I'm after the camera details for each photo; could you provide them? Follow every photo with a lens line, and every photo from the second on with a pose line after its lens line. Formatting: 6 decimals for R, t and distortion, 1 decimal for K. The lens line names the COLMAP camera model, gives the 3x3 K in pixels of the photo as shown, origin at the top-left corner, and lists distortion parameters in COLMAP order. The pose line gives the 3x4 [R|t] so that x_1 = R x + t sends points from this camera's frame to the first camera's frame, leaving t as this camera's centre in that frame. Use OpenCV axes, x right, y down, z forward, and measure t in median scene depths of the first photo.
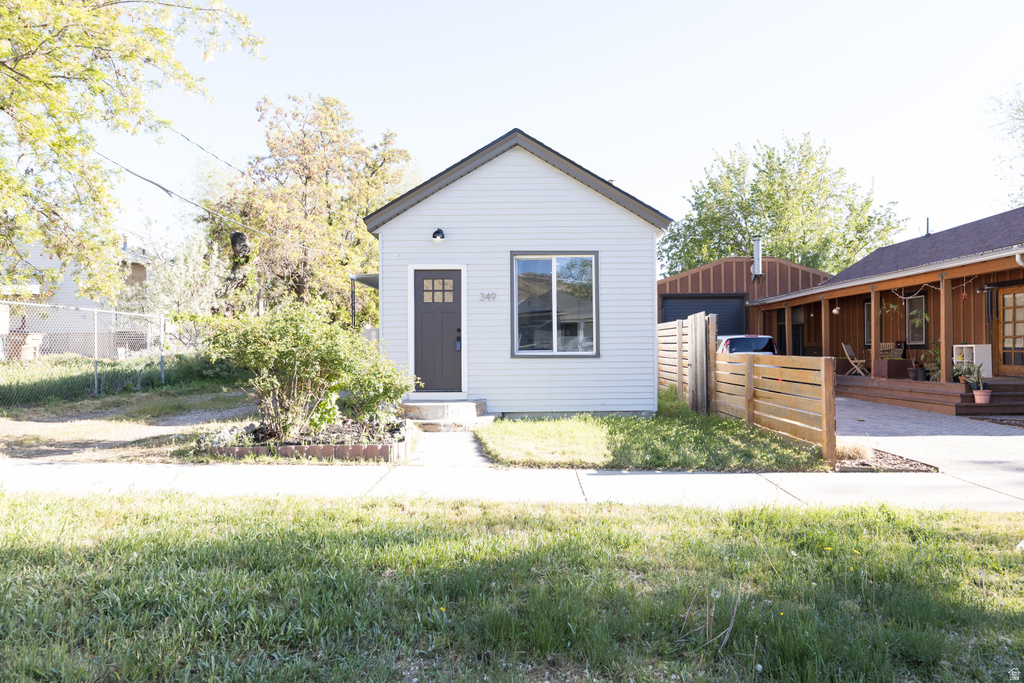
lens RADIAL K [[661.4, 0, 512.0], [0, 661.4, 341.5], [0, 0, 1]] dist [0.001883, 0.001175]
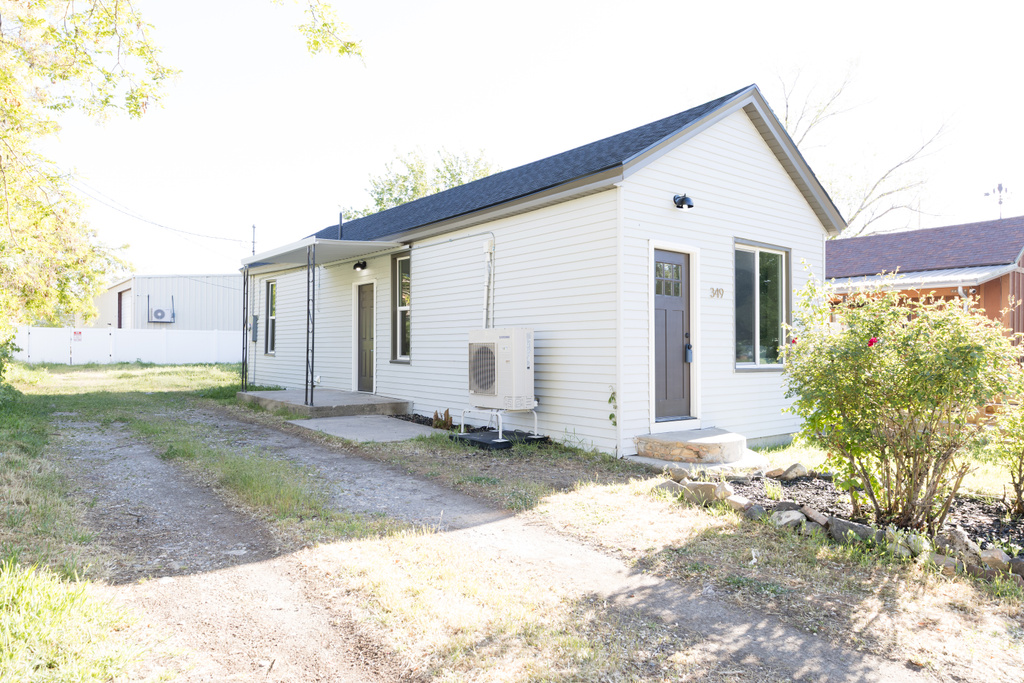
lens RADIAL K [[661.4, 0, 512.0], [0, 661.4, 341.5], [0, 0, 1]] dist [0.001883, 0.001175]
pose [[0.758492, 0.009460, 0.651613, -0.720677], [-0.013244, 0.999912, 0.000900, -0.008411], [-0.651548, -0.009312, 0.758551, 0.570584]]
